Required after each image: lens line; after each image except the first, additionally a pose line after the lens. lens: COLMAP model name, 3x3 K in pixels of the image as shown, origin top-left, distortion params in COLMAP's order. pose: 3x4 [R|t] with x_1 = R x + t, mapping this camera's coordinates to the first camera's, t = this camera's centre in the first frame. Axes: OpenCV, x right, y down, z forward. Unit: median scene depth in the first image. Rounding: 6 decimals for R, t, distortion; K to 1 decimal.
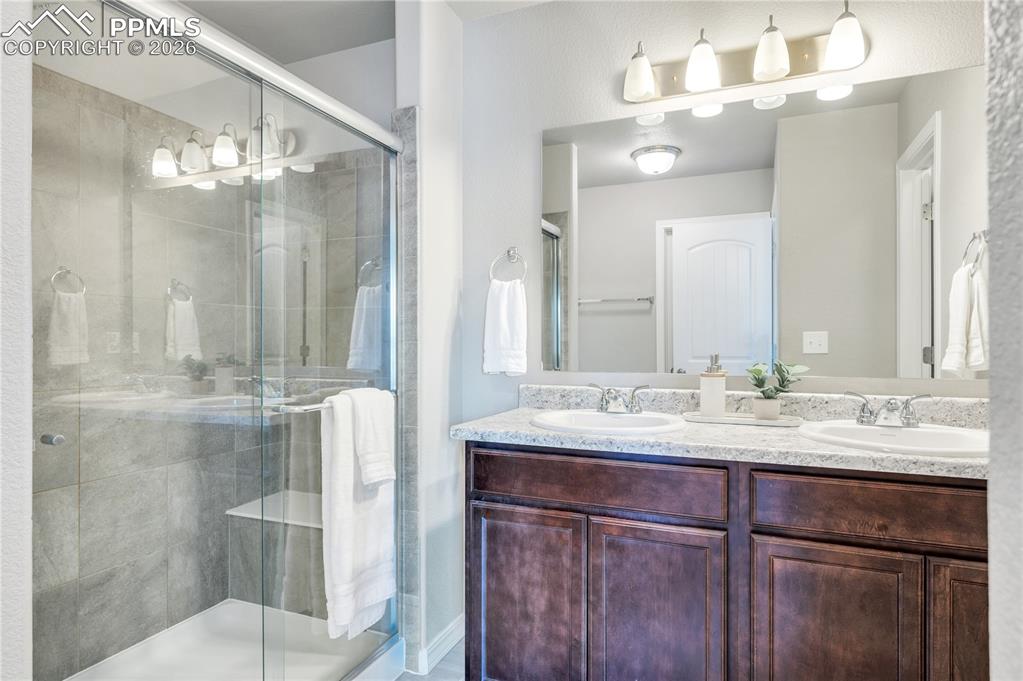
lens RADIAL K [[578.3, 0, 510.9], [0, 578.3, 339.3], [0, 0, 1]] dist [-0.002605, -0.002145]
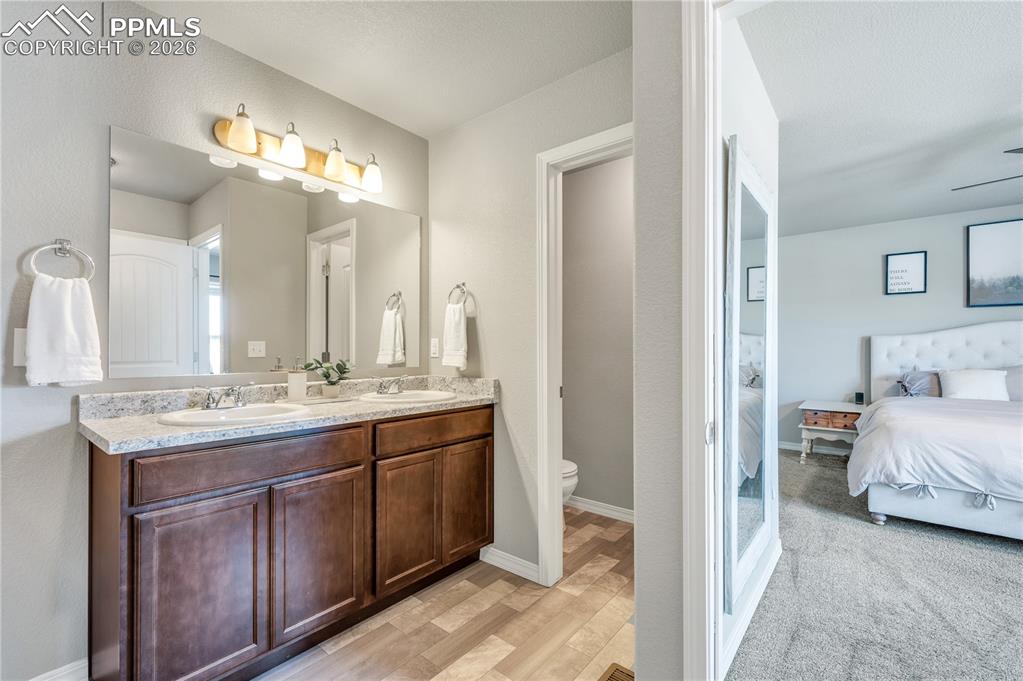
lens RADIAL K [[445.2, 0, 511.3], [0, 445.2, 347.2], [0, 0, 1]] dist [-0.000104, 0.000187]
pose [[0.281477, 0.006563, 0.959545, -0.605315], [-0.005627, 0.999971, -0.005188, 0.004782], [-0.959551, -0.003939, 0.281506, 0.211643]]
